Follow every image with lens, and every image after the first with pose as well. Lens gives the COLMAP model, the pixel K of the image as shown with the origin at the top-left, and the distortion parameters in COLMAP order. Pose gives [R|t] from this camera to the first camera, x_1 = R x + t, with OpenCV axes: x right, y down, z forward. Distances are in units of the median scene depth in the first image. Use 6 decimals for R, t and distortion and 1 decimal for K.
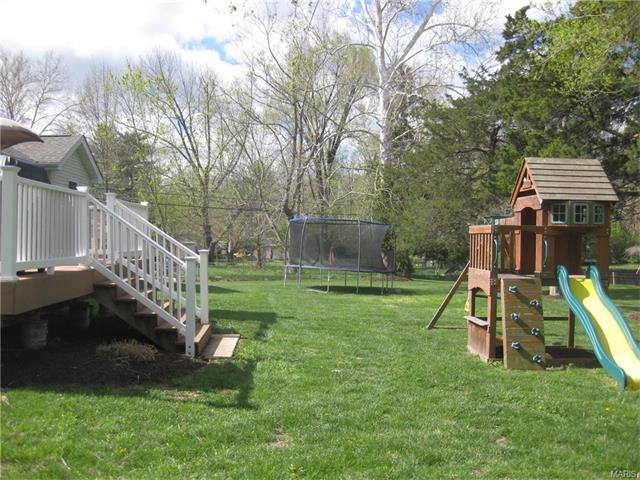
lens RADIAL K [[645.7, 0, 320.0], [0, 645.7, 240.0], [0, 0, 1]] dist [-0.181591, 0.115697]
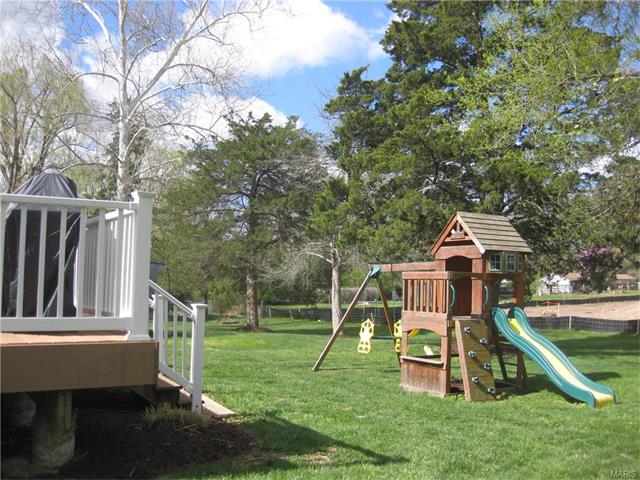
lens RADIAL K [[645.7, 0, 320.0], [0, 645.7, 240.0], [0, 0, 1]] dist [-0.181591, 0.115697]
pose [[0.870816, 0.036234, 0.490272, -0.458517], [-0.006661, 0.998058, -0.061930, -0.008097], [-0.491564, 0.050664, 0.869366, 0.140940]]
